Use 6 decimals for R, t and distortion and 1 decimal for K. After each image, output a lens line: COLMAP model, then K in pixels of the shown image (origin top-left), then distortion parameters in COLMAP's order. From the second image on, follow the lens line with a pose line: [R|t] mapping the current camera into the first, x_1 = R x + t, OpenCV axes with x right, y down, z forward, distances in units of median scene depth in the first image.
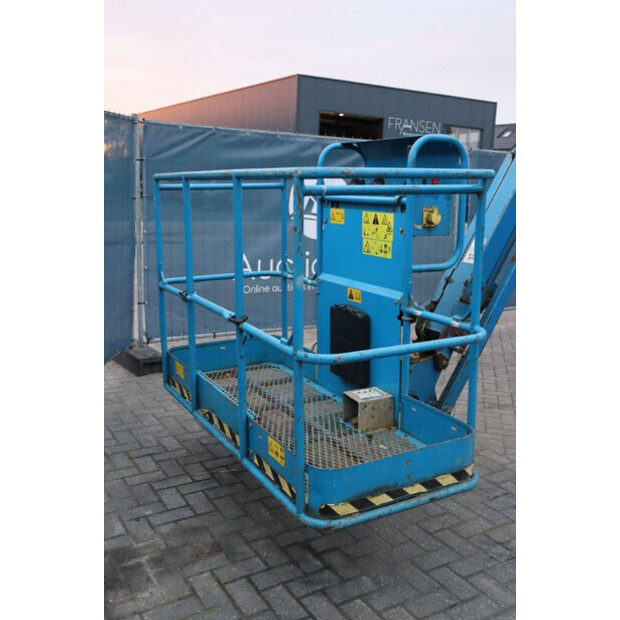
lens RADIAL K [[670.3, 0, 310.0], [0, 670.3, 310.0], [0, 0, 1]] dist [-0.072080, 0.009346]
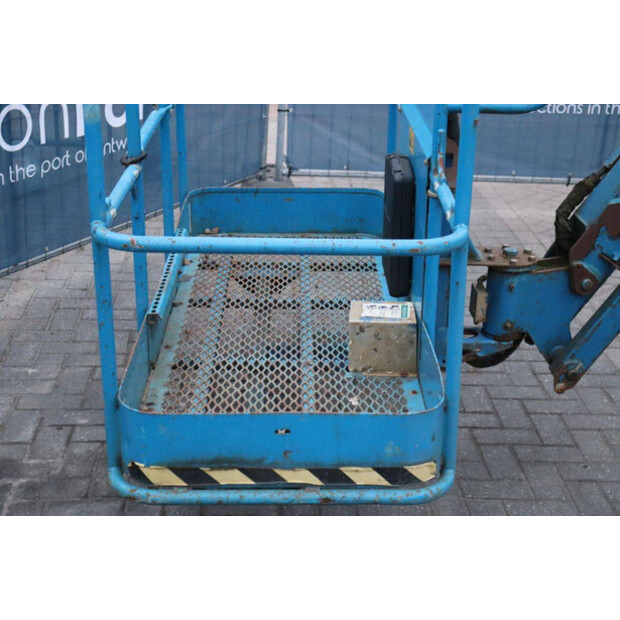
lens RADIAL K [[1103.1, 0, 310.0], [0, 1103.1, 310.0], [0, 0, 1]] dist [0.158940, -0.018634]
pose [[0.878214, 0.183146, -0.441811, 0.561353], [-0.103891, 0.974769, 0.197563, -0.075821], [0.466847, -0.127602, 0.875084, 0.135703]]
